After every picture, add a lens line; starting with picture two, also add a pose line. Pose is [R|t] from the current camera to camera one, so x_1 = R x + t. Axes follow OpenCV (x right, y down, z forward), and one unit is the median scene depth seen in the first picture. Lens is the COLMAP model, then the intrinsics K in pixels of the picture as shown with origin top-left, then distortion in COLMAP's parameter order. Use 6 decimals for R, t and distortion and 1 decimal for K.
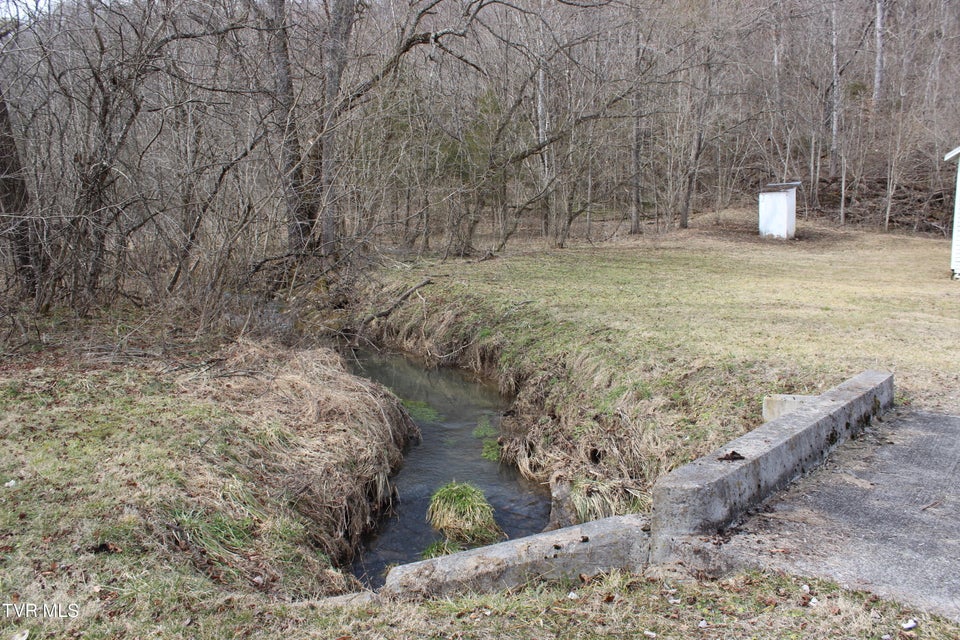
lens RADIAL K [[805.7, 0, 485.1], [0, 805.7, 314.9], [0, 0, 1]] dist [-0.172170, 0.162783]
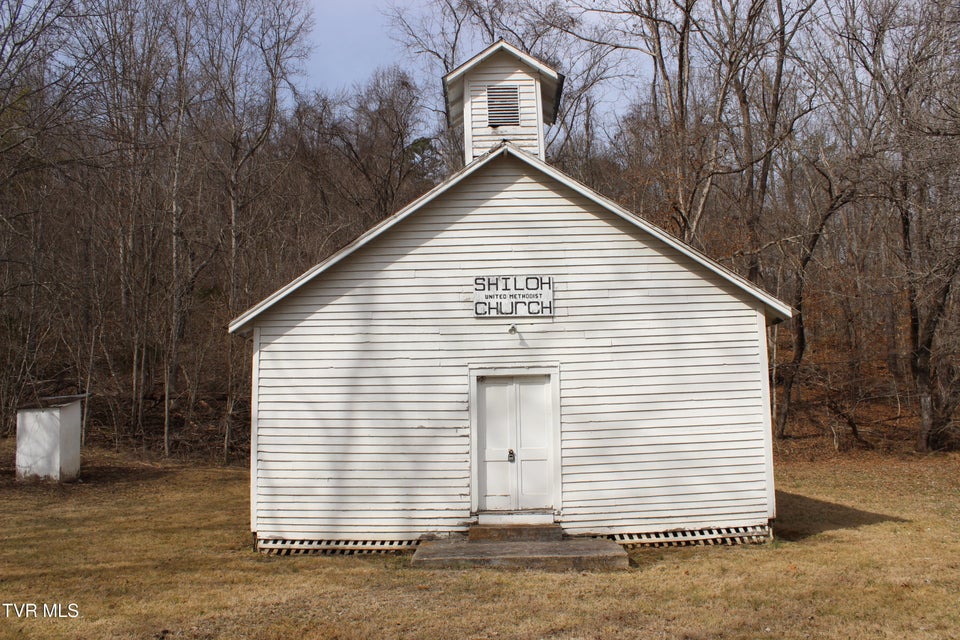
lens RADIAL K [[805.7, 0, 485.1], [0, 805.7, 314.9], [0, 0, 1]] dist [-0.172170, 0.162783]
pose [[0.757723, 0.081352, 0.647486, 0.266174], [0.110602, 0.961835, -0.250280, -0.036582], [-0.643136, 0.261256, 0.719807, 0.342660]]
